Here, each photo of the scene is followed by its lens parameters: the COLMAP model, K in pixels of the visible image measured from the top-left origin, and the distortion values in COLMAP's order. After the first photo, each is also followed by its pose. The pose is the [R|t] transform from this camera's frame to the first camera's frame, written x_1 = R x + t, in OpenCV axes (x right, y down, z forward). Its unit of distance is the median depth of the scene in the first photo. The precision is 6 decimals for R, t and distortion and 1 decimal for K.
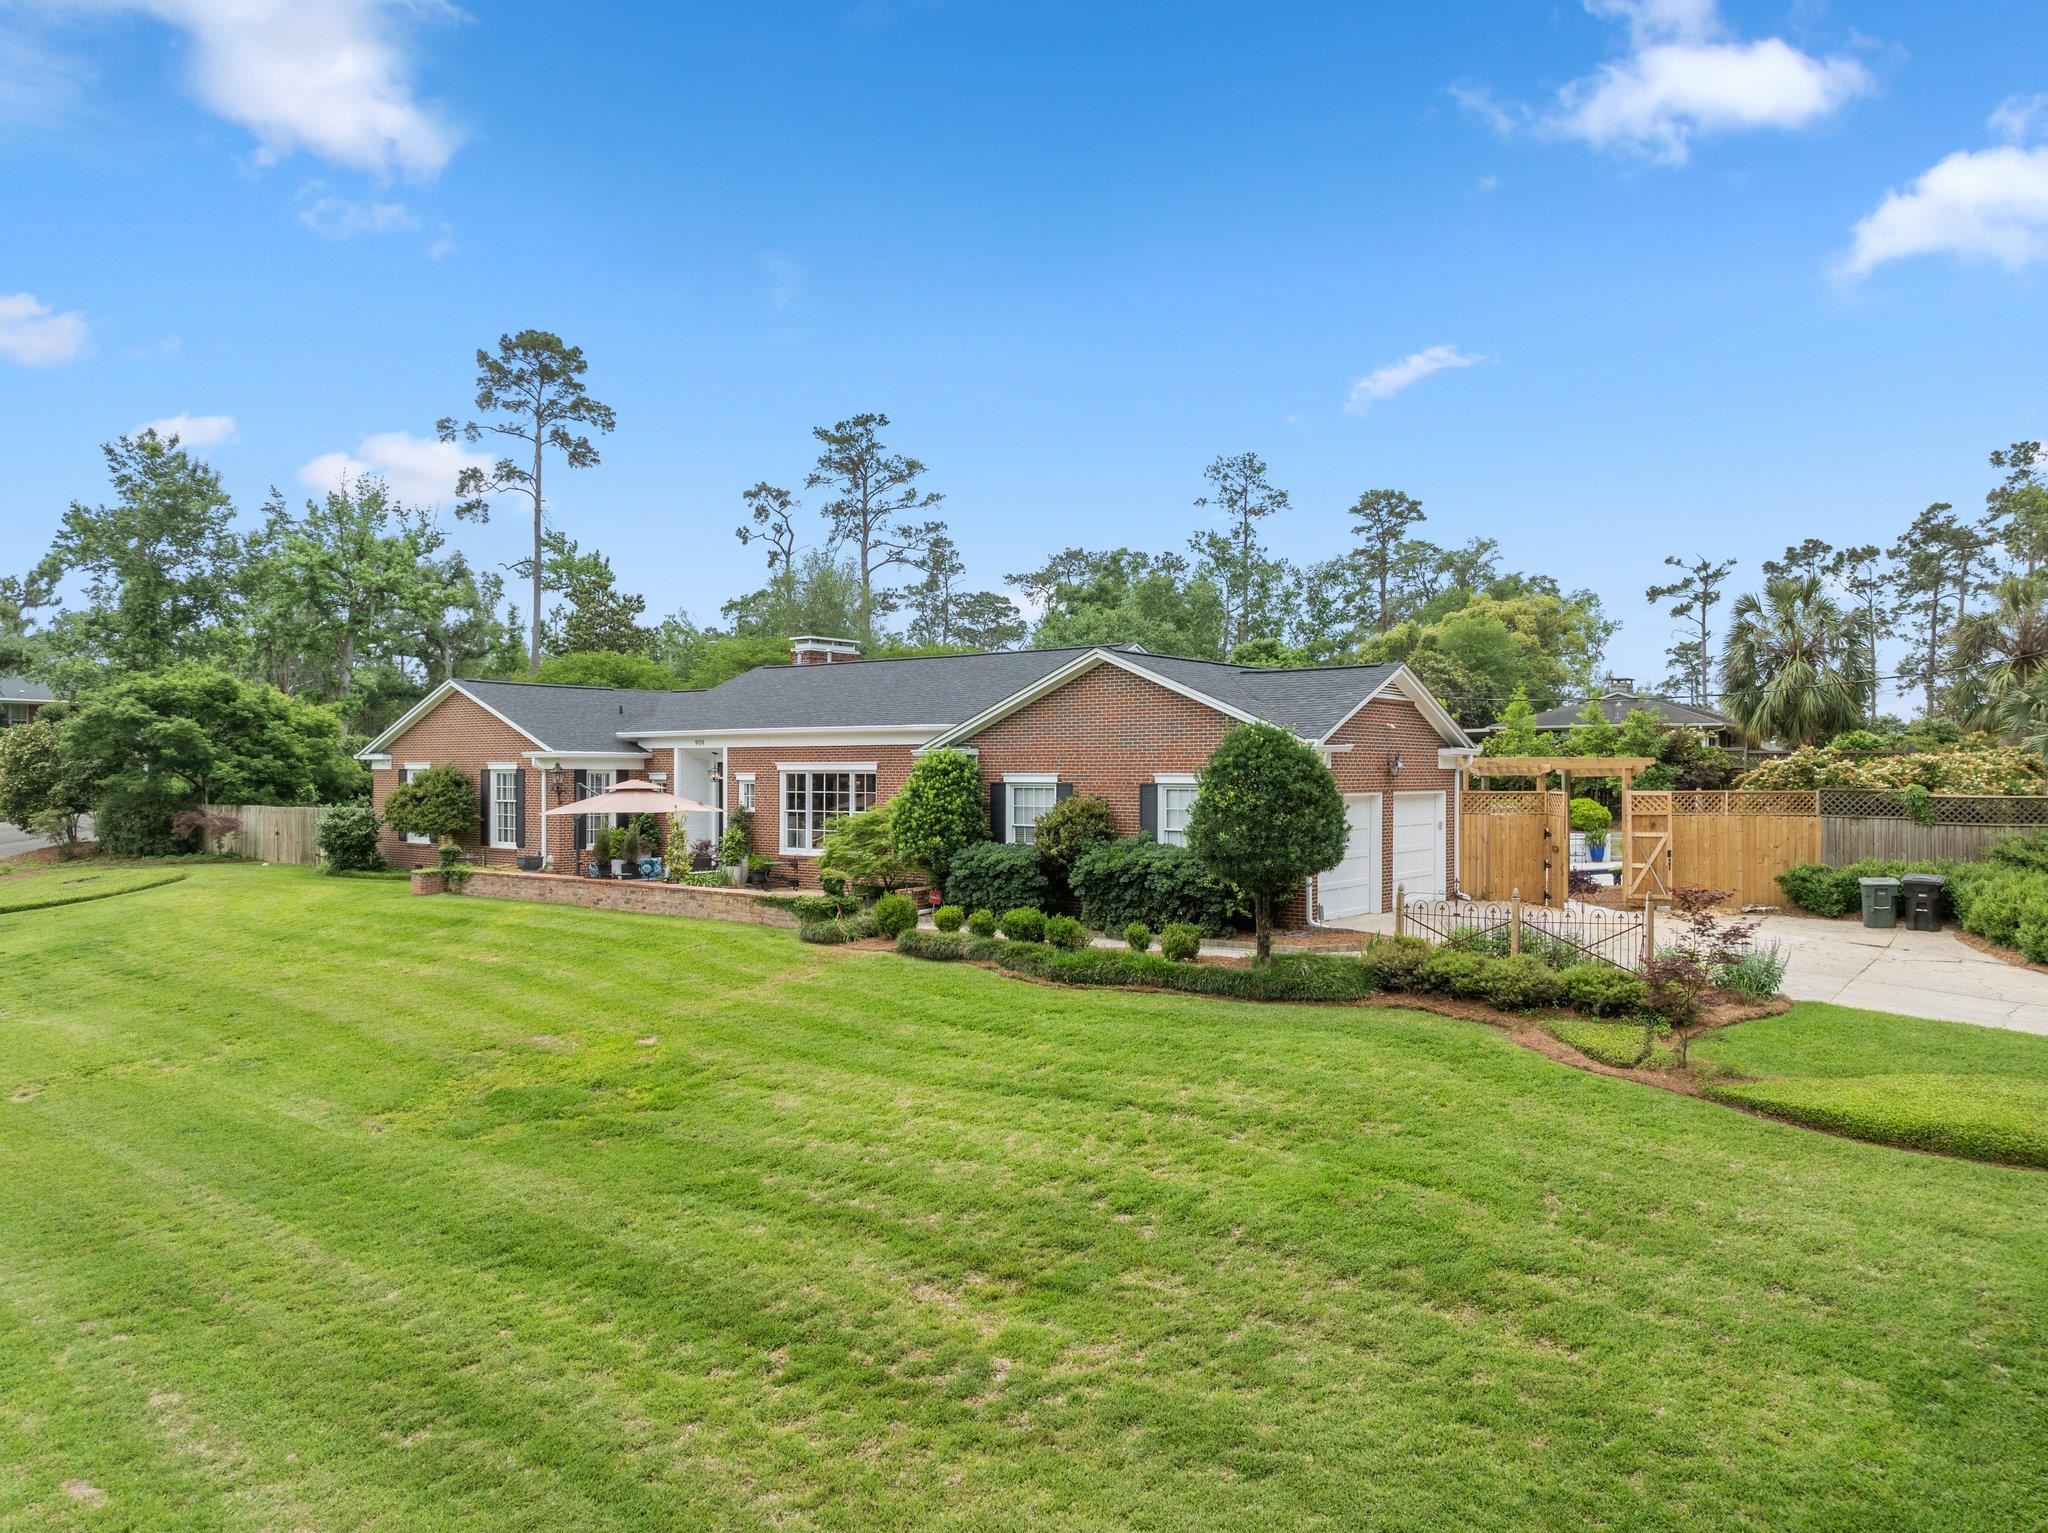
lens RADIAL K [[1446.6, 0, 1026.2], [0, 1446.6, 766.0], [0, 0, 1]] dist [-0.028410, -0.002288]
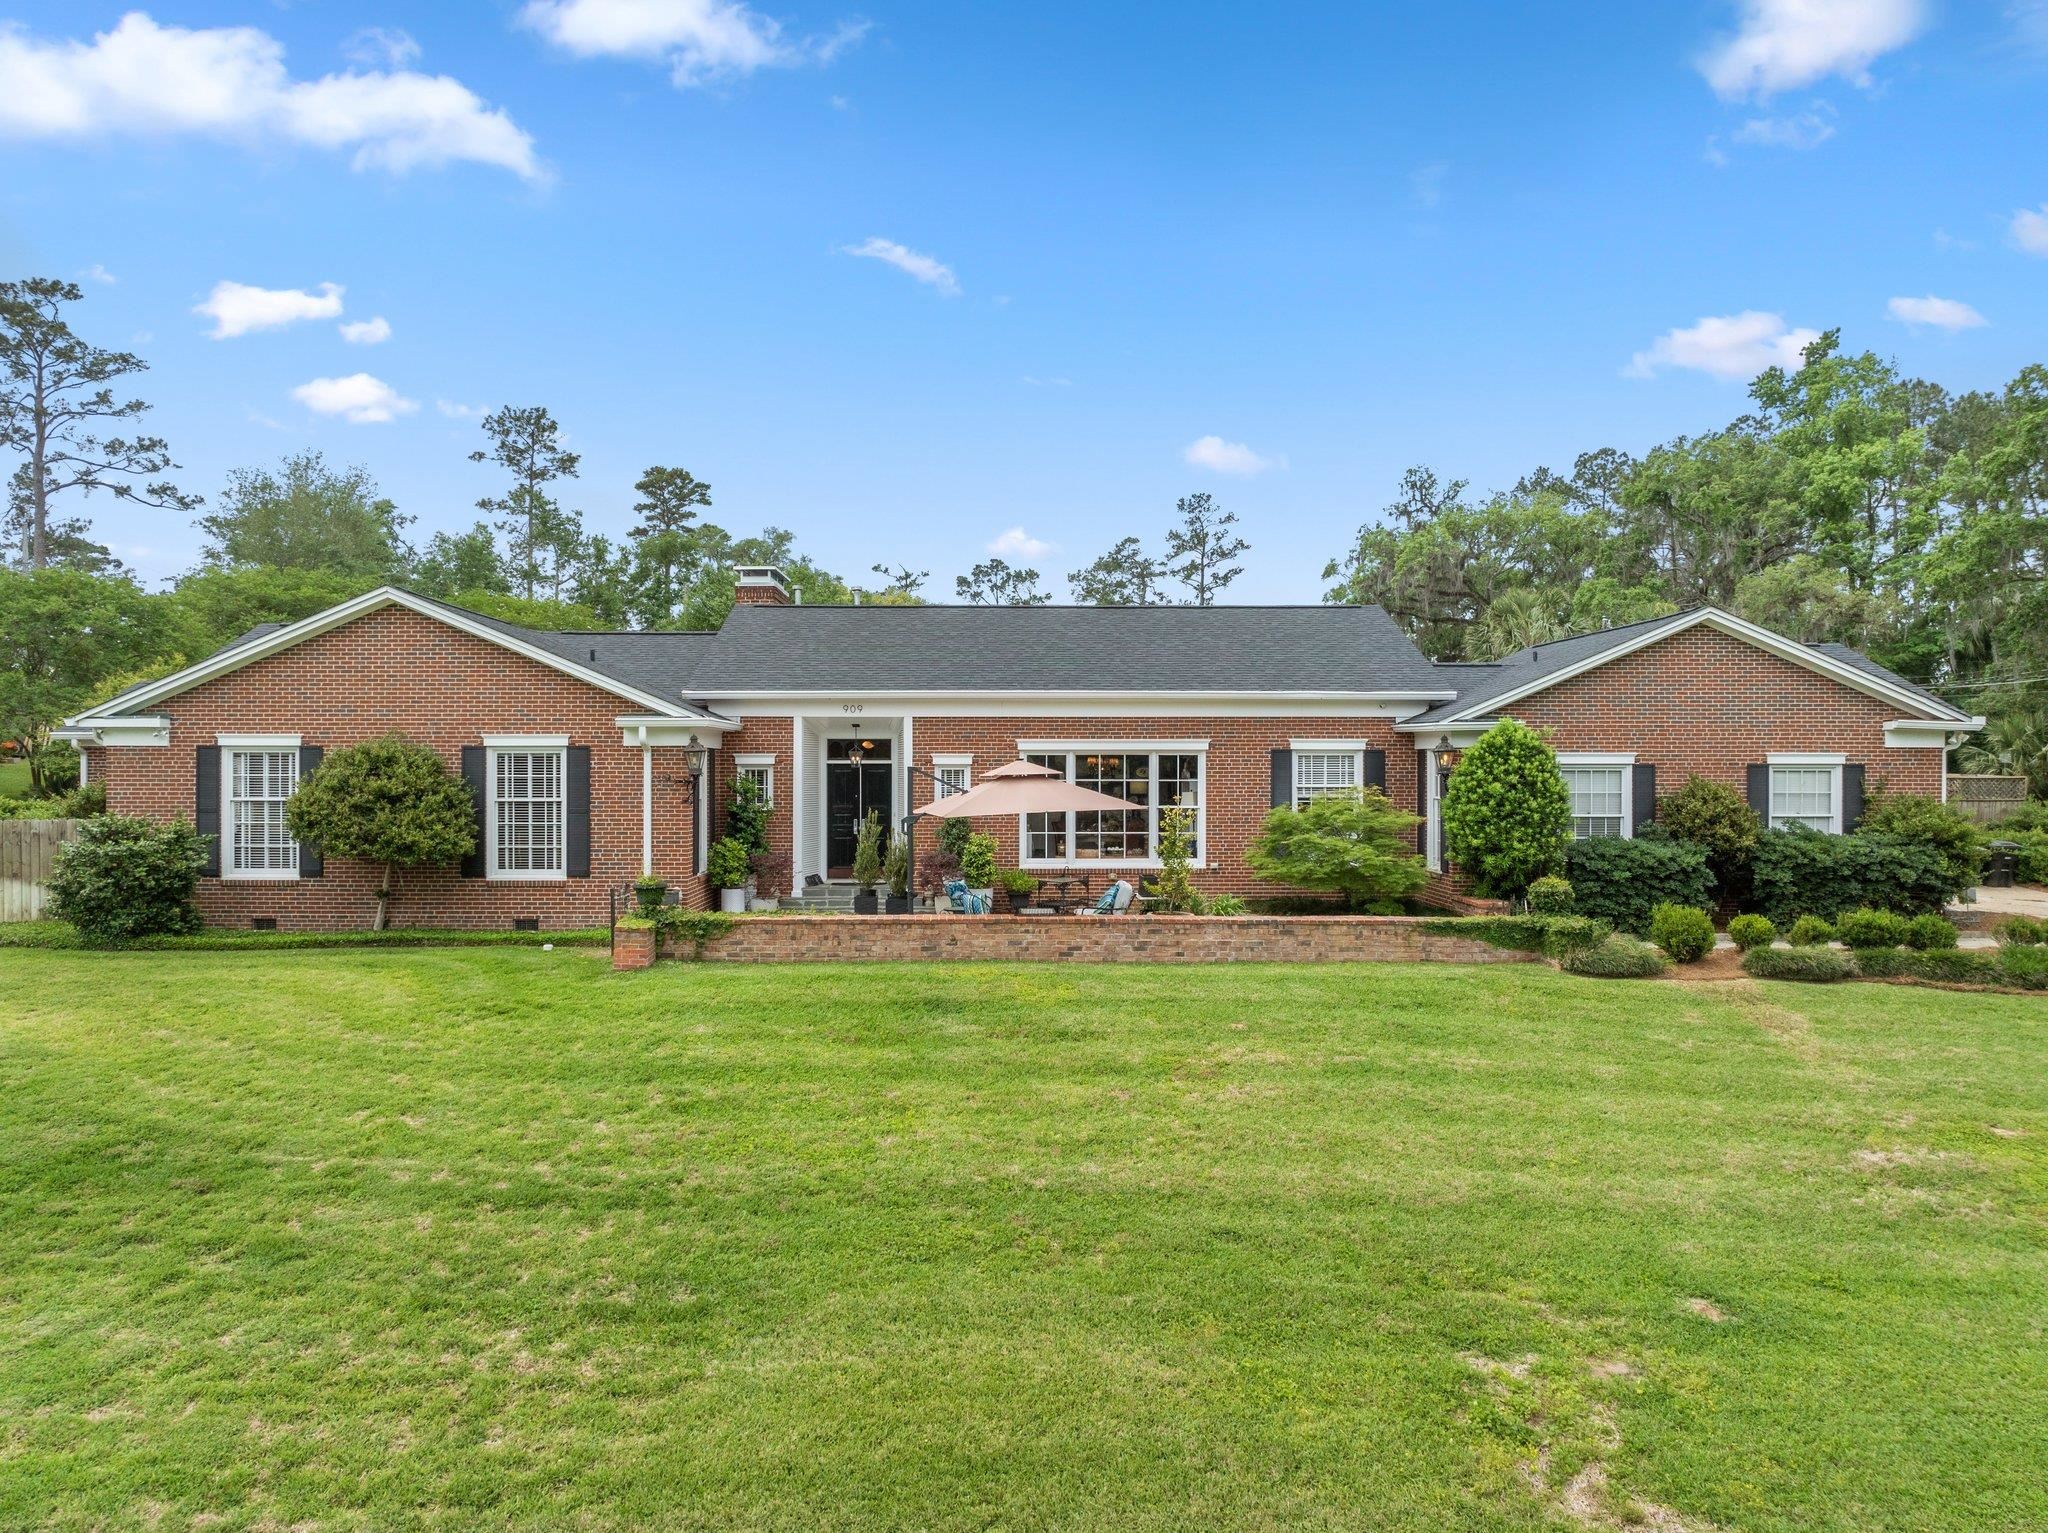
lens RADIAL K [[1446.6, 0, 1024.4], [0, 1446.6, 764.3], [0, 0, 1]] dist [-0.028410, -0.002288]
pose [[0.786310, 0.001686, 0.617829, -0.167099], [-0.002198, 0.999998, 0.000068, 0.002668], [-0.617828, -0.001412, 0.786312, 0.120639]]
